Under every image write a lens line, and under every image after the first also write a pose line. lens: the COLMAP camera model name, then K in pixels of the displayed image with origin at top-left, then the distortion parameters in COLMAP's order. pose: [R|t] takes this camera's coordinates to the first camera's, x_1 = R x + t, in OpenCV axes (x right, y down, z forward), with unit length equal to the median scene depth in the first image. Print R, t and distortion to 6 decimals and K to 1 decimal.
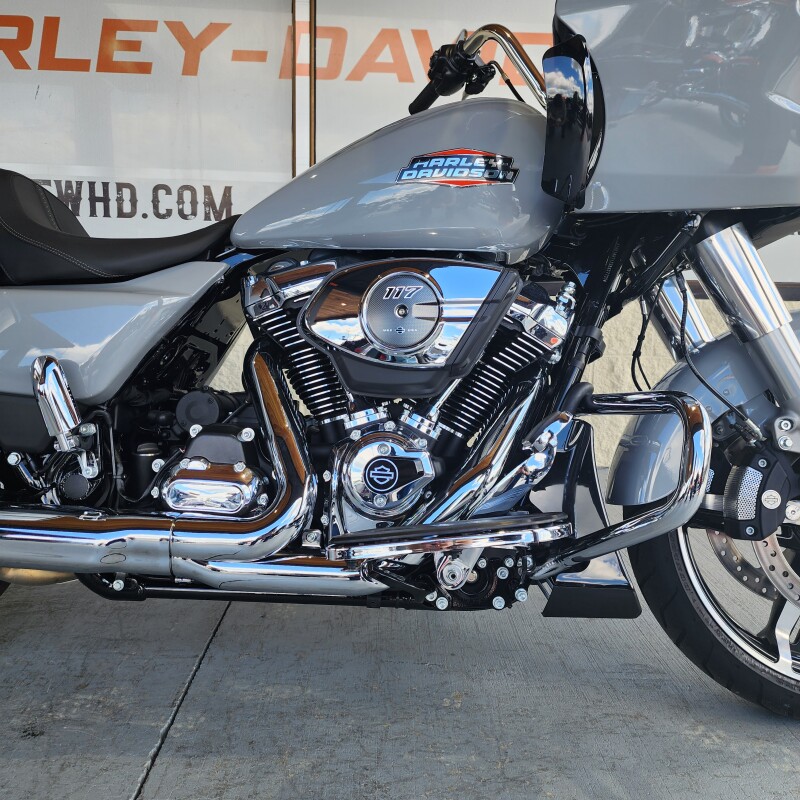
lens RADIAL K [[752.1, 0, 402.2], [0, 752.1, 399.5], [0, 0, 1]] dist [0.013063, 0.000000]
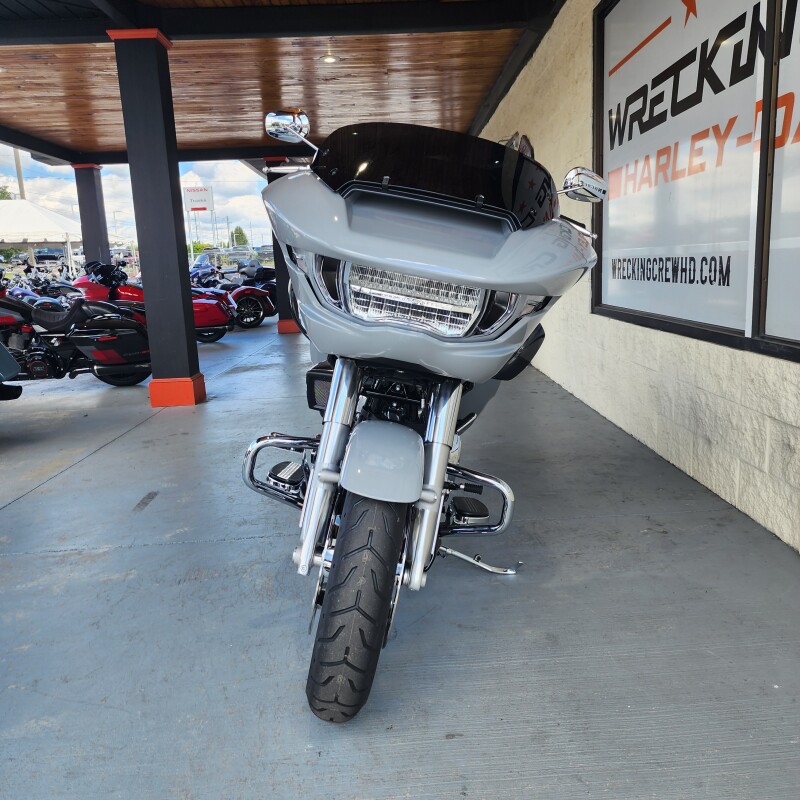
lens RADIAL K [[712.1, 0, 409.6], [0, 712.1, 386.4], [0, 0, 1]] dist [0.056388, -0.038826]
pose [[0.005334, 0.141274, -0.989956, 1.966541], [-0.138704, 0.980505, 0.139178, -0.388693], [0.990320, 0.136568, 0.024825, 1.160233]]
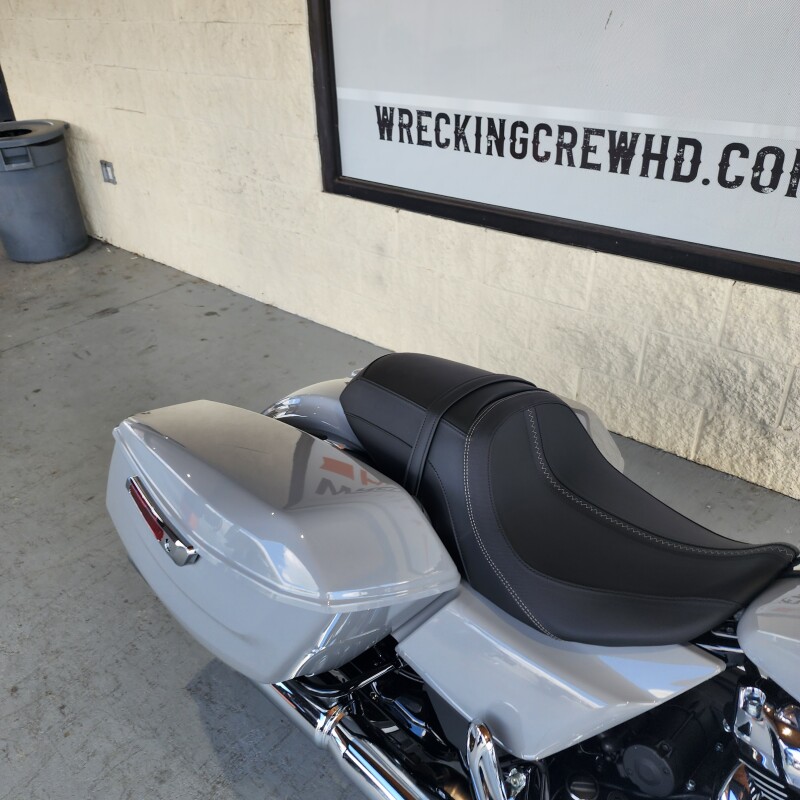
lens RADIAL K [[712.1, 0, 390.9], [0, 712.1, 390.8], [0, 0, 1]] dist [0.056388, -0.038826]
pose [[0.729766, 0.293658, -0.617419, -0.111259], [-0.064110, 0.928472, 0.365826, -0.665681], [0.680685, -0.227385, 0.696394, 0.435533]]
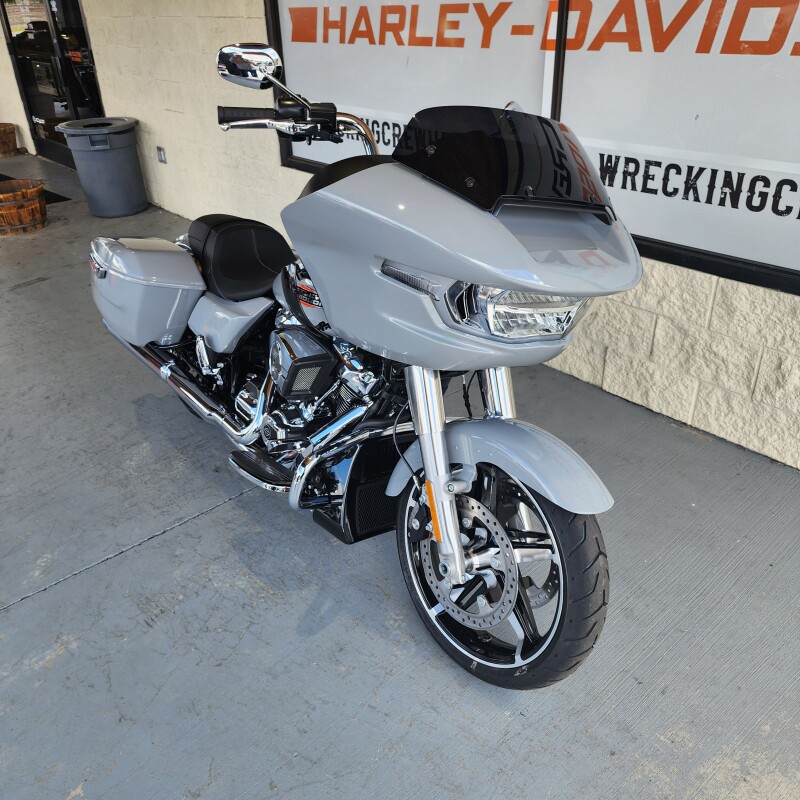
lens RADIAL K [[712.1, 0, 403.6], [0, 712.1, 388.7], [0, 0, 1]] dist [0.056388, -0.038826]
pose [[0.638577, 0.325649, -0.697261, 1.439652], [-0.094884, 0.932458, 0.348596, -0.665140], [0.763686, -0.156446, 0.626345, 0.106159]]
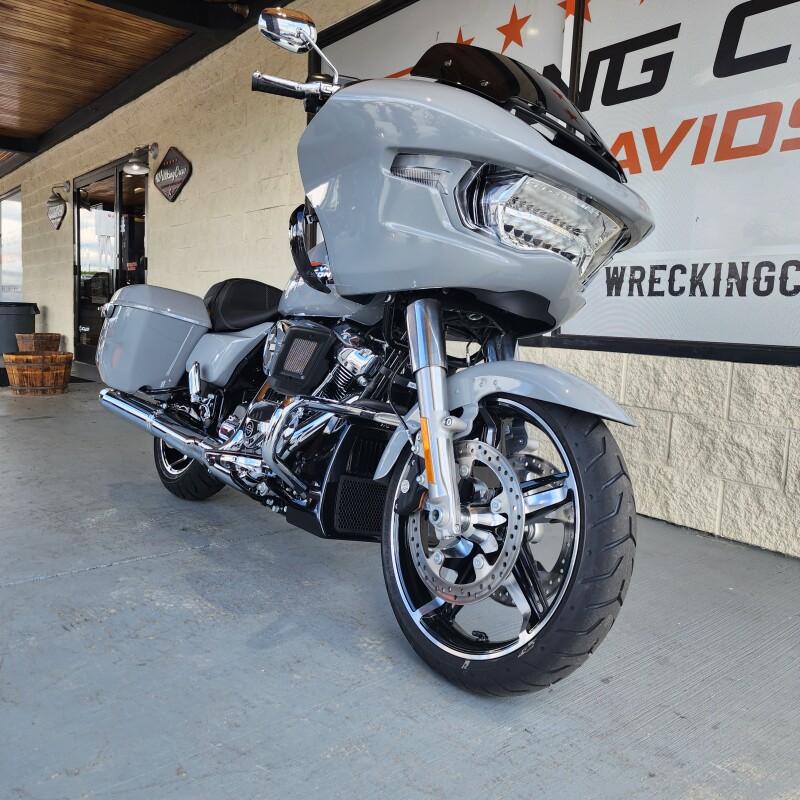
lens RADIAL K [[712.1, 0, 400.4], [0, 712.1, 390.6], [0, 0, 1]] dist [0.056388, -0.038826]
pose [[0.612771, 0.080167, -0.786184, 1.493215], [-0.169964, 0.984929, -0.032042, 0.009476], [0.771767, 0.153258, 0.617161, 0.198293]]
